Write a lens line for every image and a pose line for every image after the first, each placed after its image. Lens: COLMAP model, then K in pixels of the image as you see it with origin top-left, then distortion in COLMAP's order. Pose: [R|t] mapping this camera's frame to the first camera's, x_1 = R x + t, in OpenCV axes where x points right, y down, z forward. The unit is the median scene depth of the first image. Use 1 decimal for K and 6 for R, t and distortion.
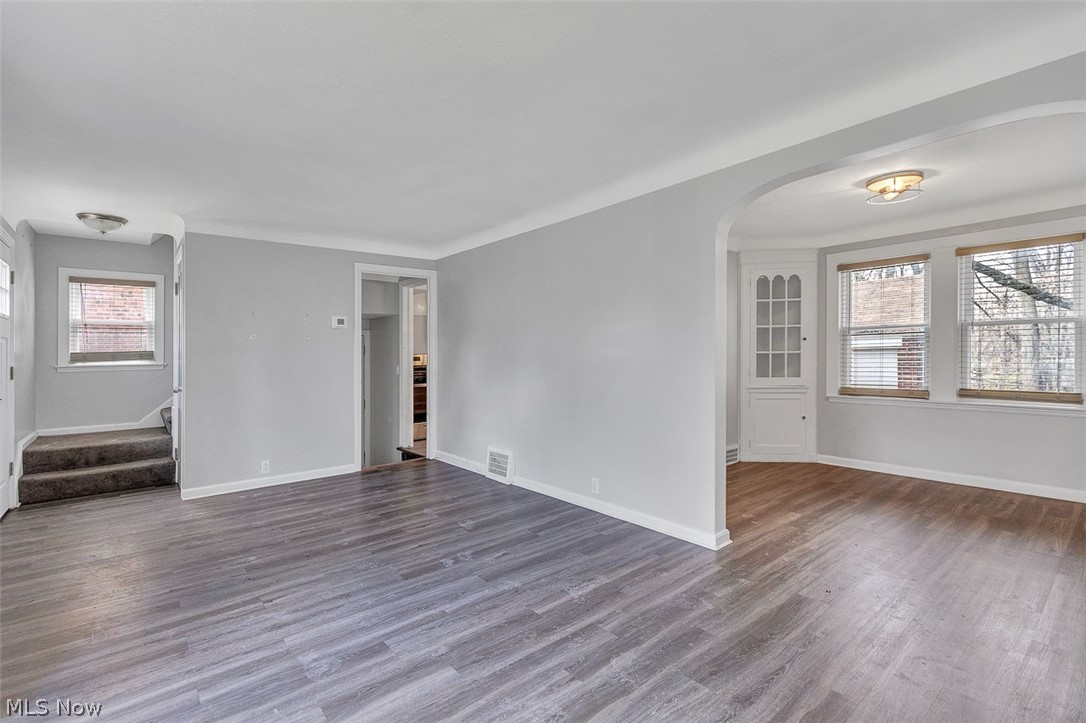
lens RADIAL K [[496.6, 0, 545.2], [0, 496.6, 372.2], [0, 0, 1]] dist [0.007782, -0.001357]
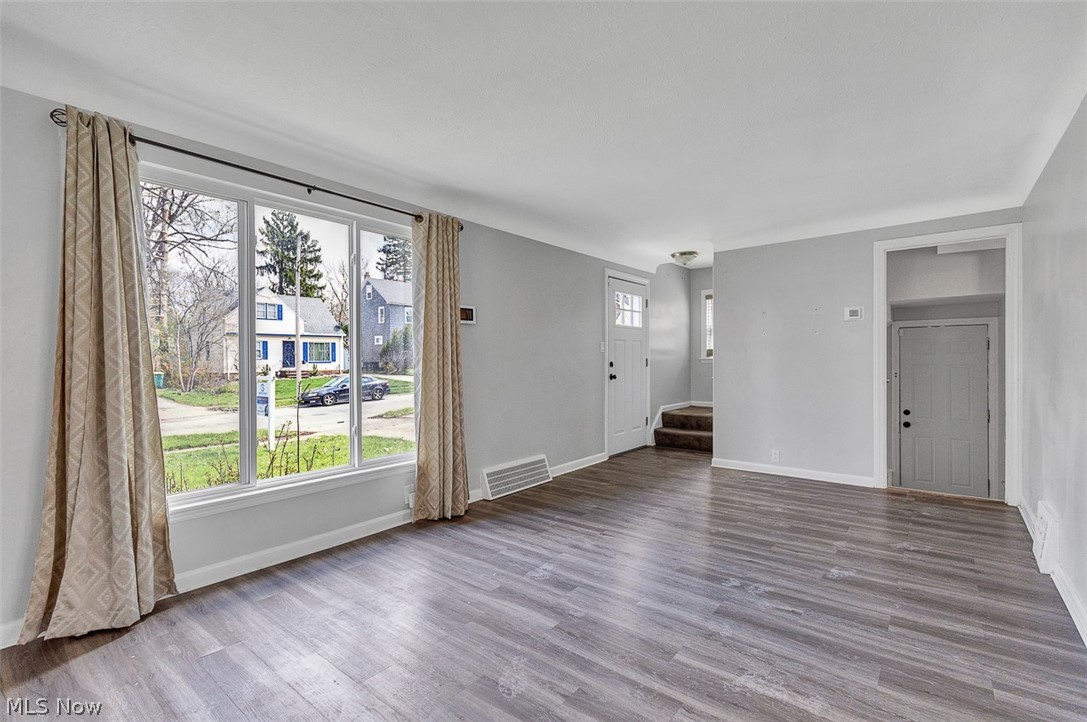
lens RADIAL K [[497.1, 0, 542.4], [0, 497.1, 360.6], [0, 0, 1]] dist [0.007782, -0.001357]
pose [[0.192296, 0.018502, -0.981162, 0.585650], [-0.033858, 0.999352, 0.012209, -0.013809], [0.980753, 0.030872, 0.192798, 0.466338]]
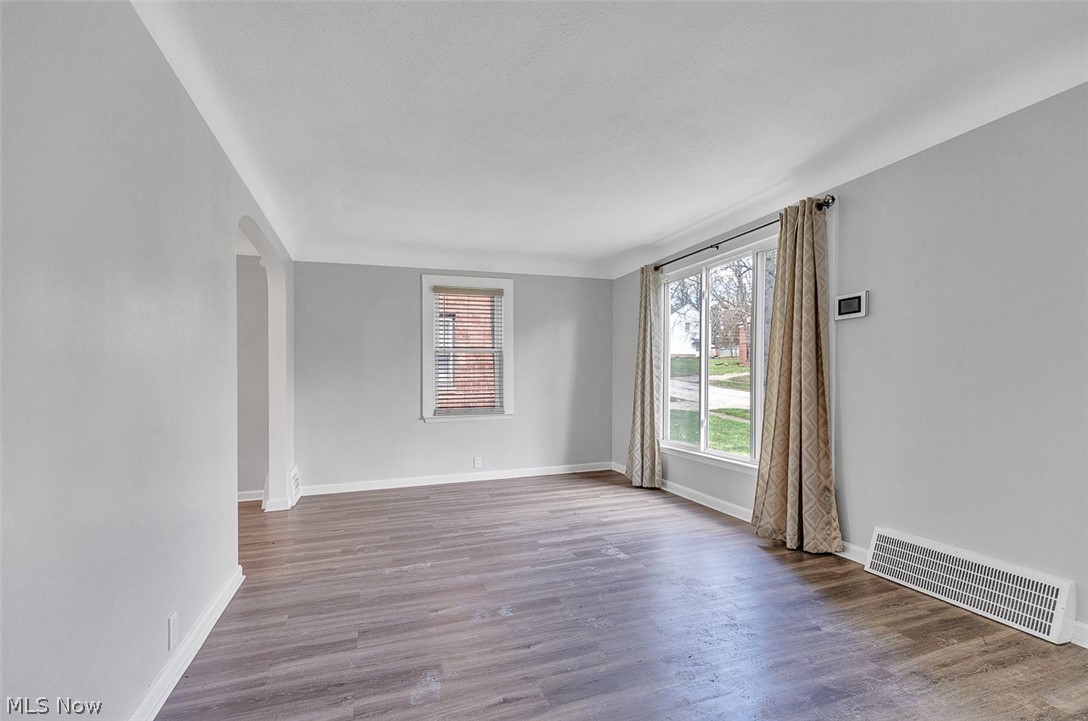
lens RADIAL K [[497.5, 0, 548.3], [0, 497.5, 390.5], [0, 0, 1]] dist [0.007782, -0.001357]
pose [[-0.936479, 0.017905, 0.350266, -0.541381], [0.040029, 0.997626, 0.056028, -0.027406], [-0.348431, 0.066490, -0.934973, 1.668652]]
